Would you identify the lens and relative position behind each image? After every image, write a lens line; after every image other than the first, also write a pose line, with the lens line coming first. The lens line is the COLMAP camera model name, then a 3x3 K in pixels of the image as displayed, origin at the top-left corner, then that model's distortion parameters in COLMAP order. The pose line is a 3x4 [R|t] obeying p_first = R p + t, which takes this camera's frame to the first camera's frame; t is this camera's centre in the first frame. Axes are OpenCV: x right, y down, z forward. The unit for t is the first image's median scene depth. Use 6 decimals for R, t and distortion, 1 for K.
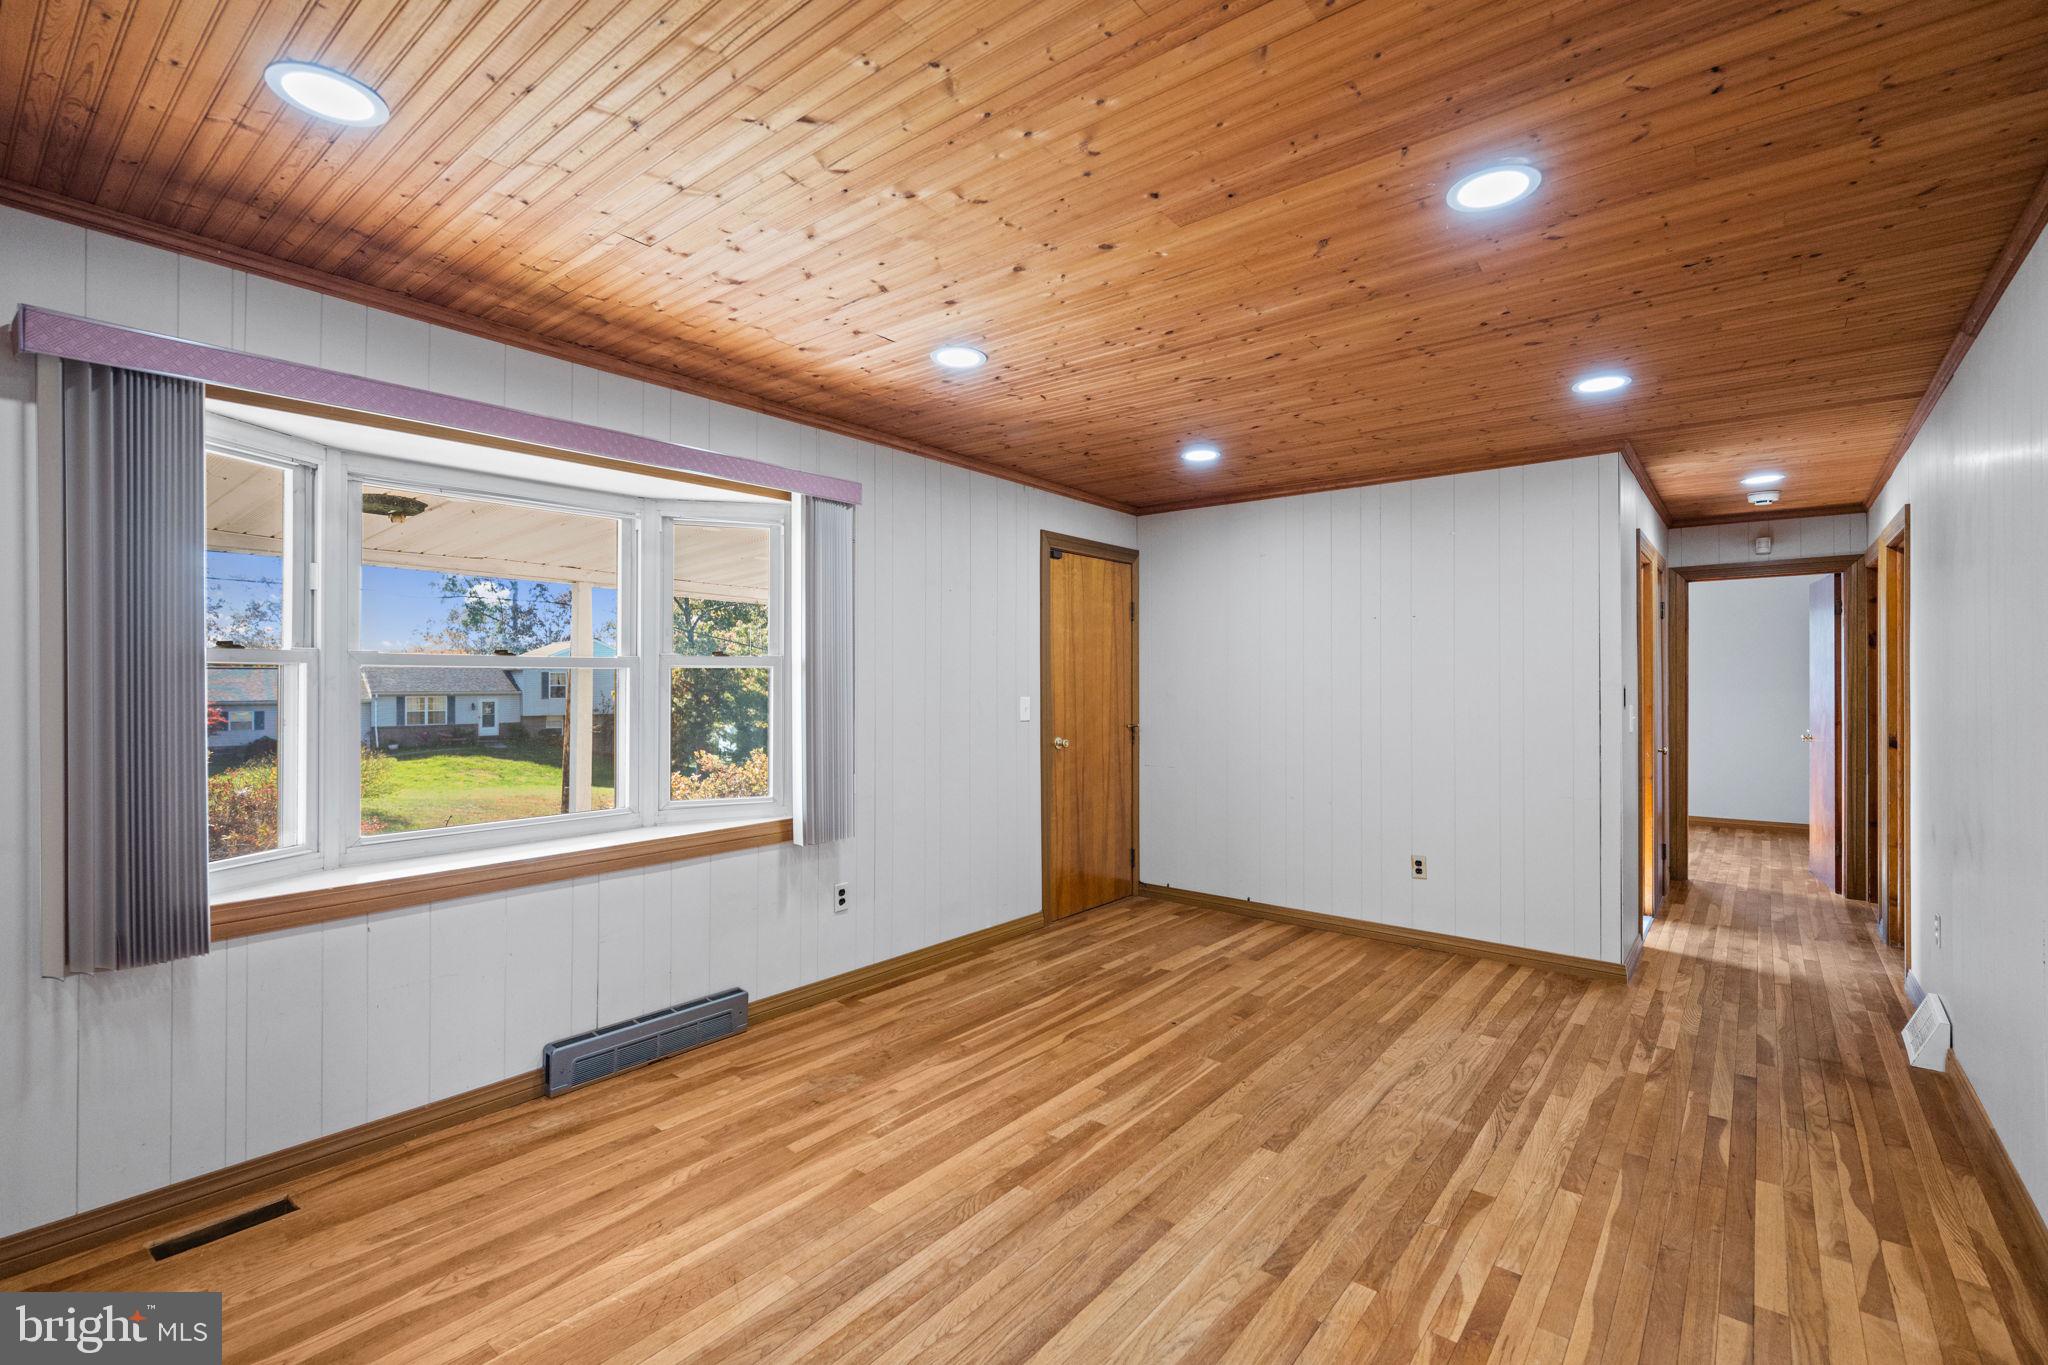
lens RADIAL K [[916.1, 0, 1024.0], [0, 916.1, 682.5], [0, 0, 1]] dist [-0.000468, -0.000198]
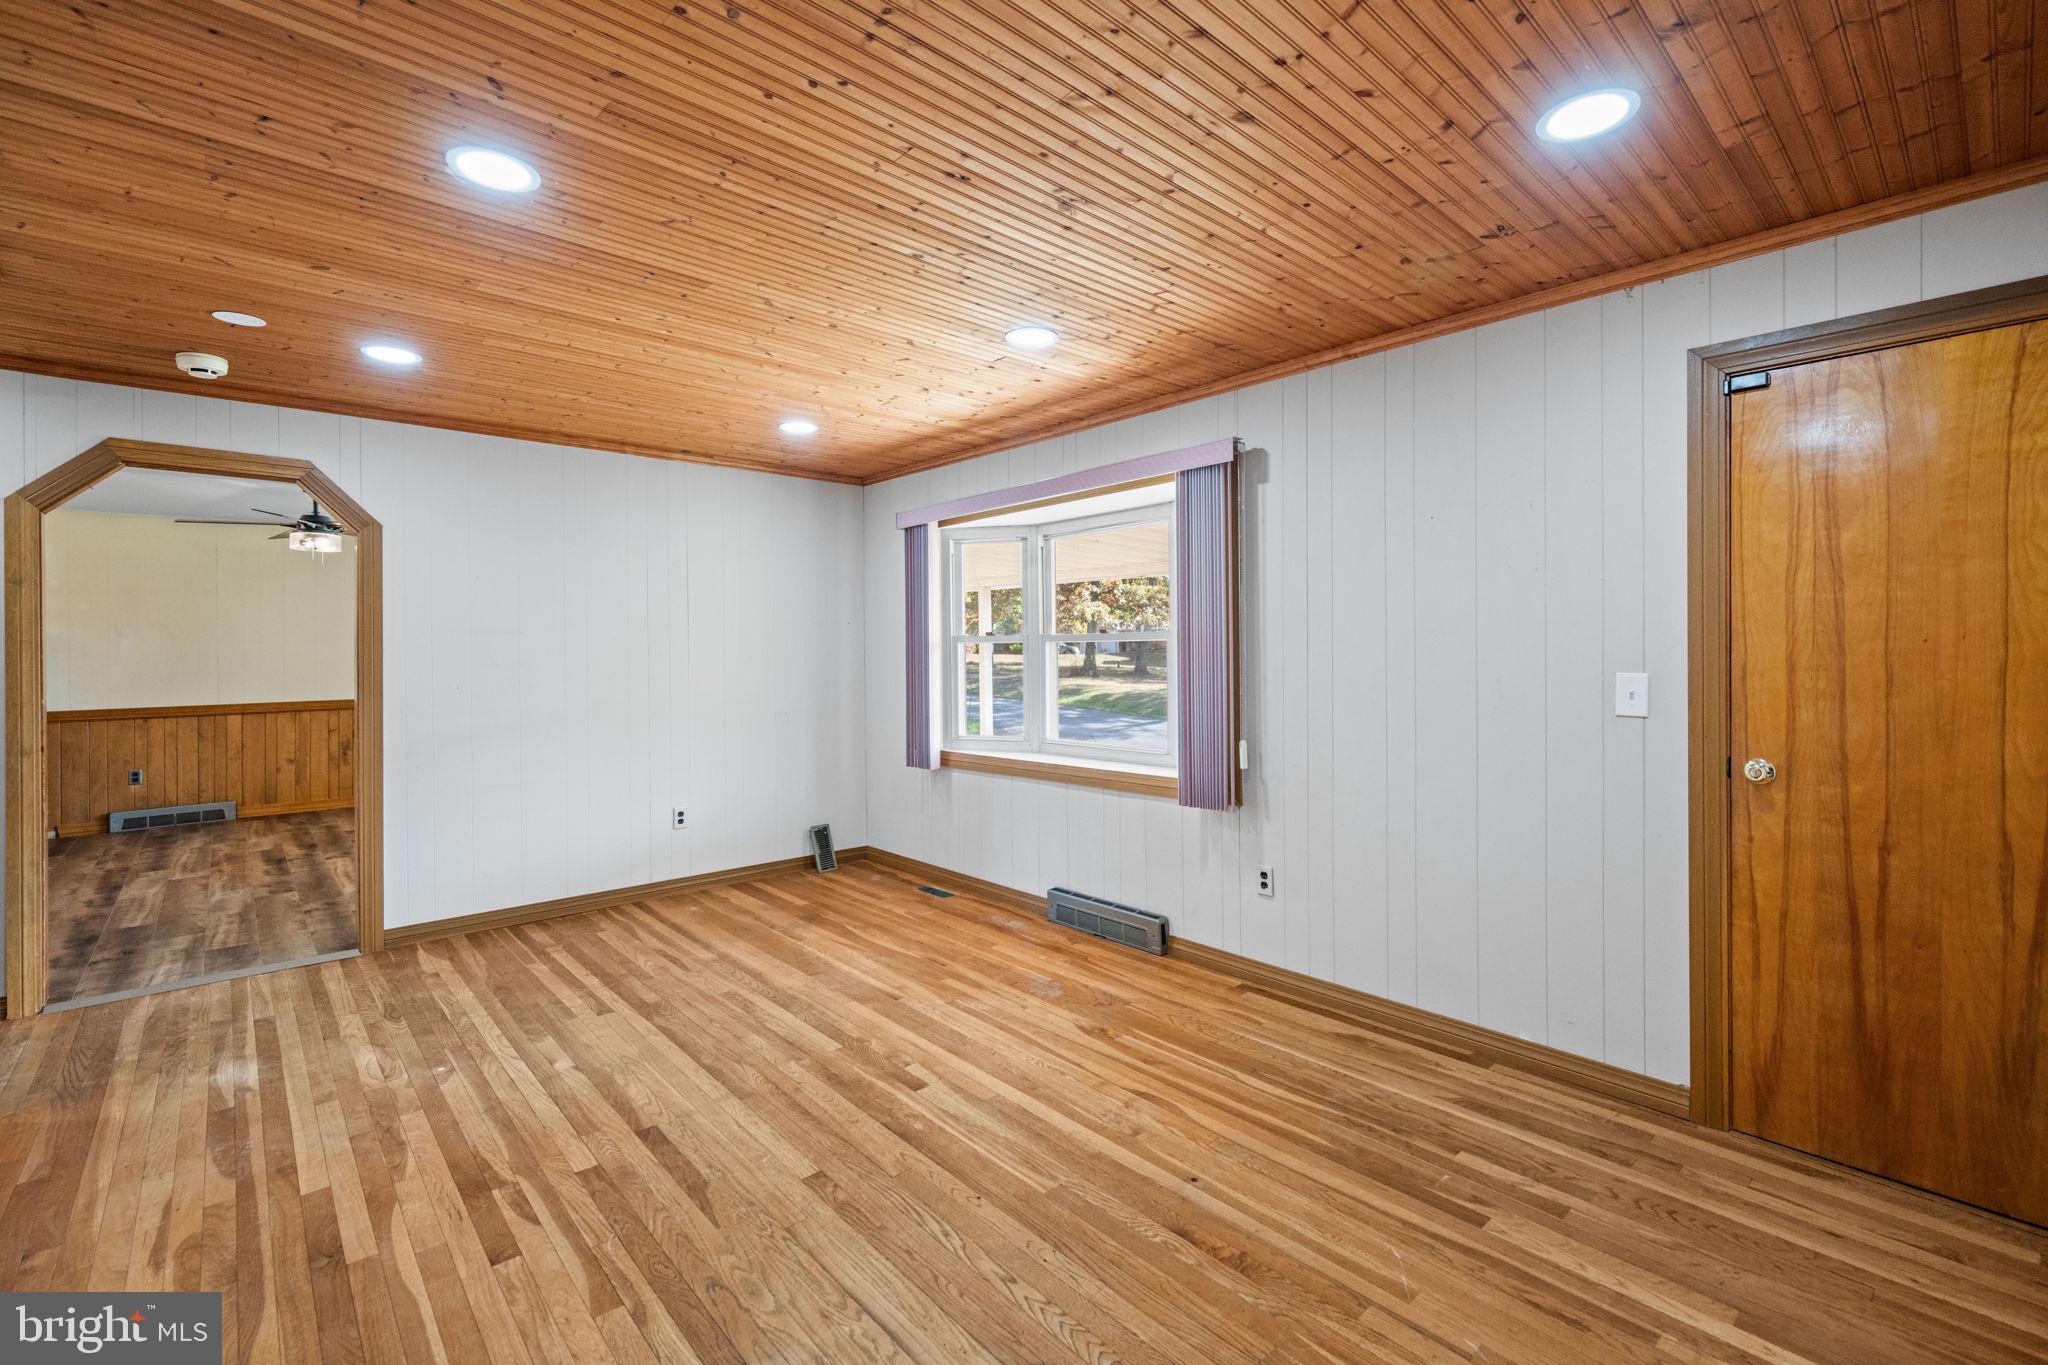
lens RADIAL K [[890.8, 0, 1028.6], [0, 890.8, 659.4], [0, 0, 1]] dist [0.001468, -0.000253]
pose [[-0.158539, 0.004245, -0.987344, 0.810154], [0.002568, 0.999989, 0.003887, 0.006528], [0.987349, -0.001919, -0.158548, 1.005324]]
